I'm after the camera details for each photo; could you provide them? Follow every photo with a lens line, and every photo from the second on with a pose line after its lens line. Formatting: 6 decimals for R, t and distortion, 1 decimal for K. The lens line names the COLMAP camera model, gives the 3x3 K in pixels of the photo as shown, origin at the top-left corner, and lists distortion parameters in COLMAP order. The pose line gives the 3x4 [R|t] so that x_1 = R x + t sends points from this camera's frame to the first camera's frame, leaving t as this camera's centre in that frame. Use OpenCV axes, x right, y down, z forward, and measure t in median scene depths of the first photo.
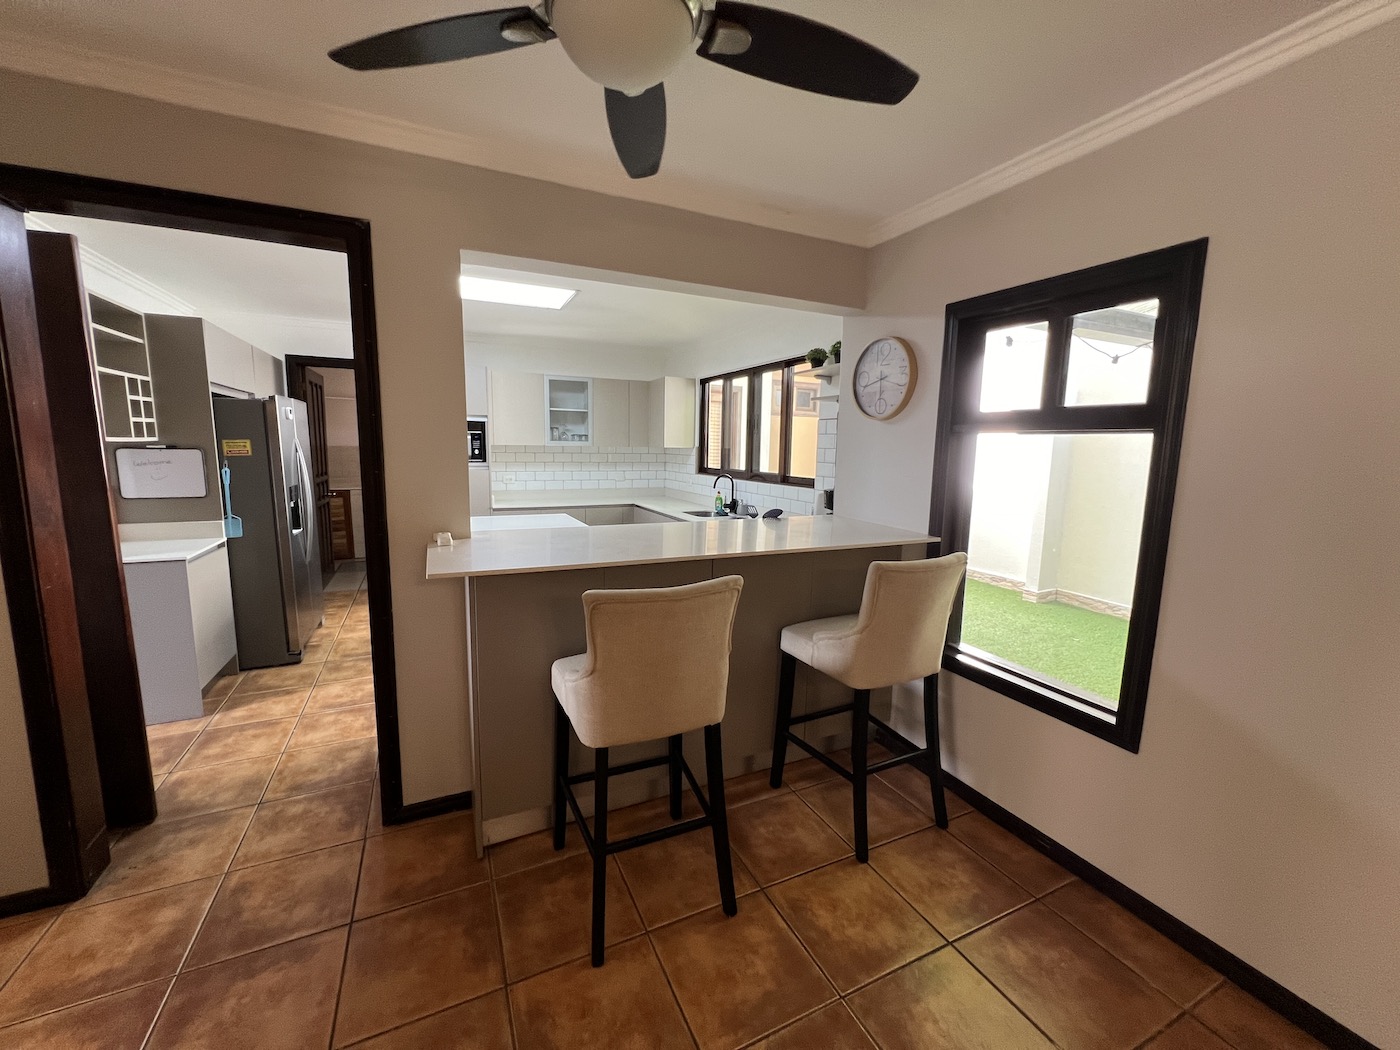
lens RADIAL K [[560.1, 0, 696.1], [0, 560.1, 521.3], [0, 0, 1]] dist [0.000937, 0.000071]
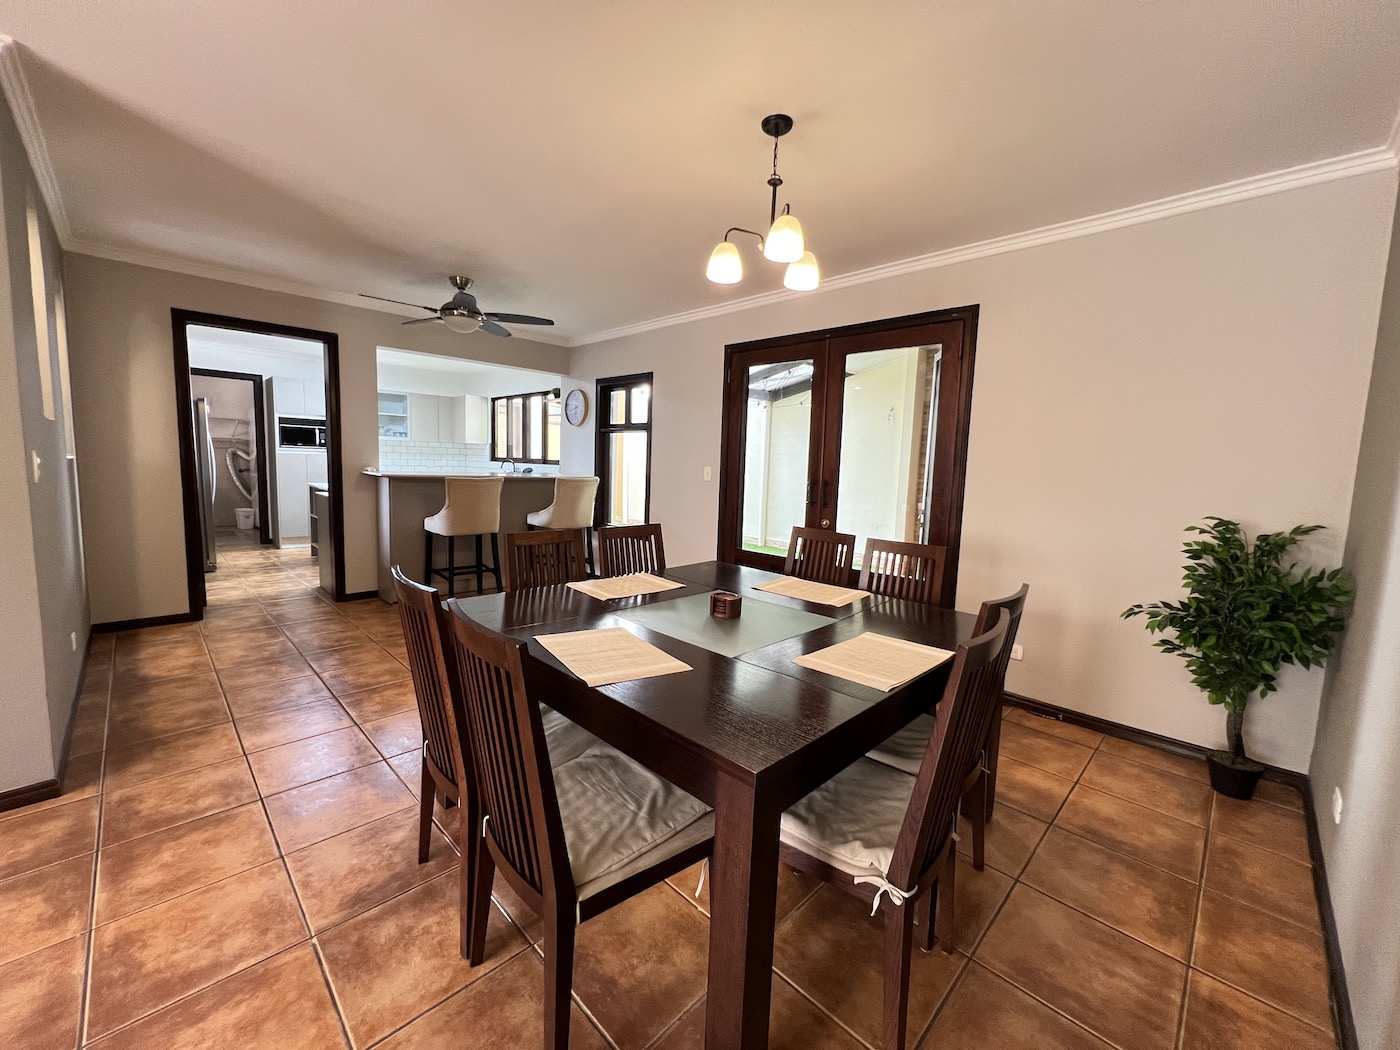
lens RADIAL K [[560.1, 0, 689.0], [0, 560.1, 523.4], [0, 0, 1]] dist [0.000937, 0.000071]
pose [[0.944433, -0.018789, 0.328167, 0.011292], [0.024649, 0.999602, -0.013706, 0.129185], [-0.327779, 0.021033, 0.944520, -0.650910]]
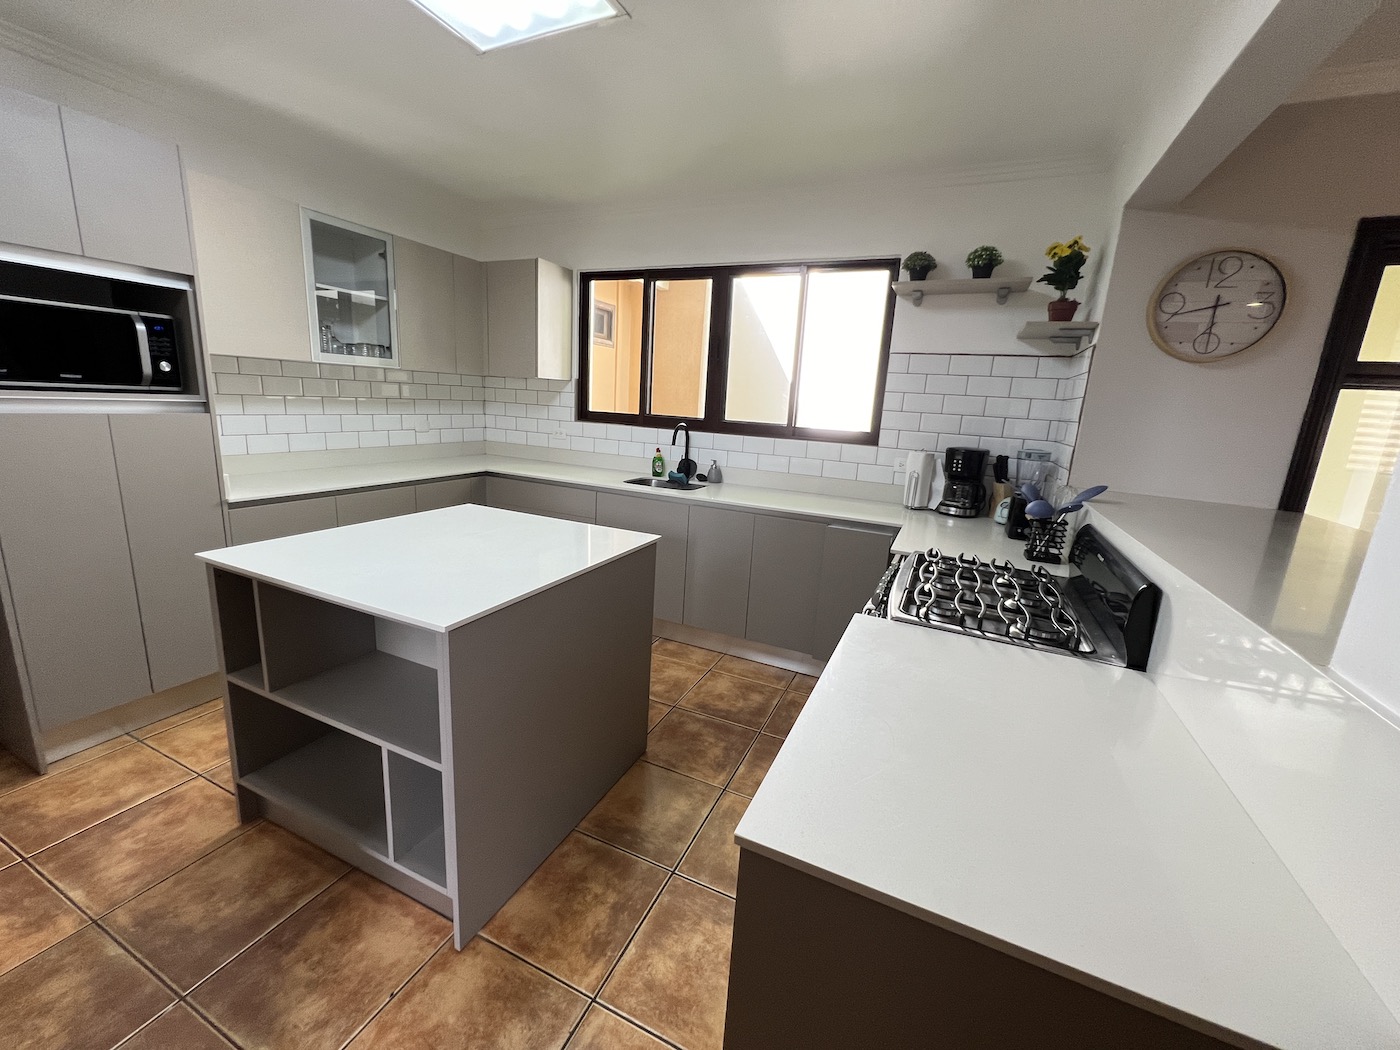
lens RADIAL K [[564.4, 0, 696.2], [0, 564.4, 525.0], [0, 0, 1]] dist [-0.000183, 0.000342]
pose [[0.766504, -0.114234, 0.631999, -0.383302], [0.043070, 0.990982, 0.126885, -0.047937], [-0.640794, -0.070038, 0.764511, 0.454729]]
